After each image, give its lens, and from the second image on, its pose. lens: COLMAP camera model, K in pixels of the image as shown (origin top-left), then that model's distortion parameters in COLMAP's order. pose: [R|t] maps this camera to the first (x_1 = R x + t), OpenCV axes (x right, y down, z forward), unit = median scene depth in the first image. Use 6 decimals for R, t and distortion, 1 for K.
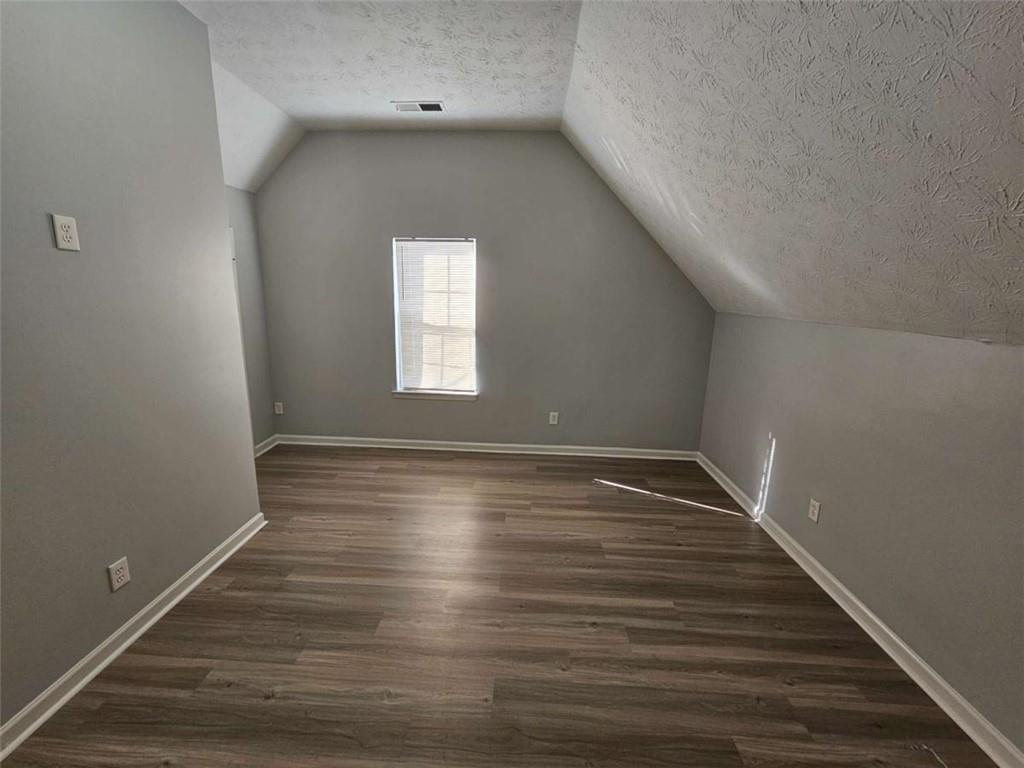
lens RADIAL K [[419.9, 0, 510.0], [0, 419.9, 382.8], [0, 0, 1]] dist [-0.001548, 0.000671]
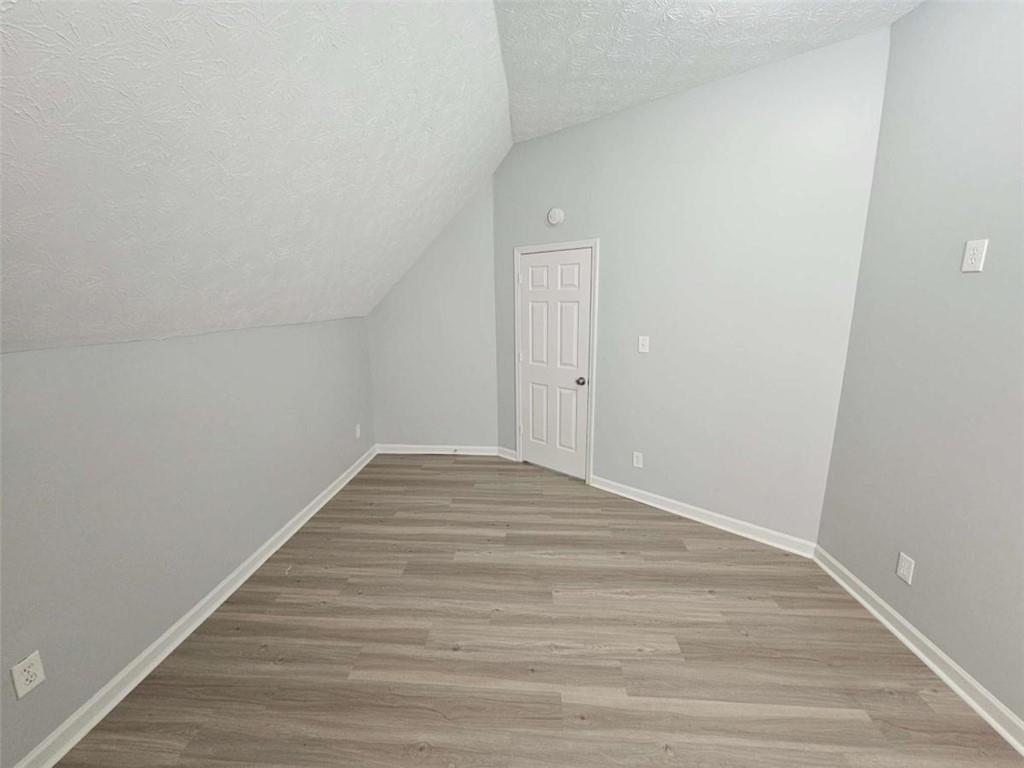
lens RADIAL K [[419.9, 0, 511.4], [0, 419.9, 380.5], [0, 0, 1]] dist [-0.001548, 0.000671]
pose [[-0.999743, -0.018586, 0.013004, 0.081452], [-0.011979, 0.919394, 0.393154, -0.403549], [-0.019264, 0.392897, -0.919381, 1.816954]]
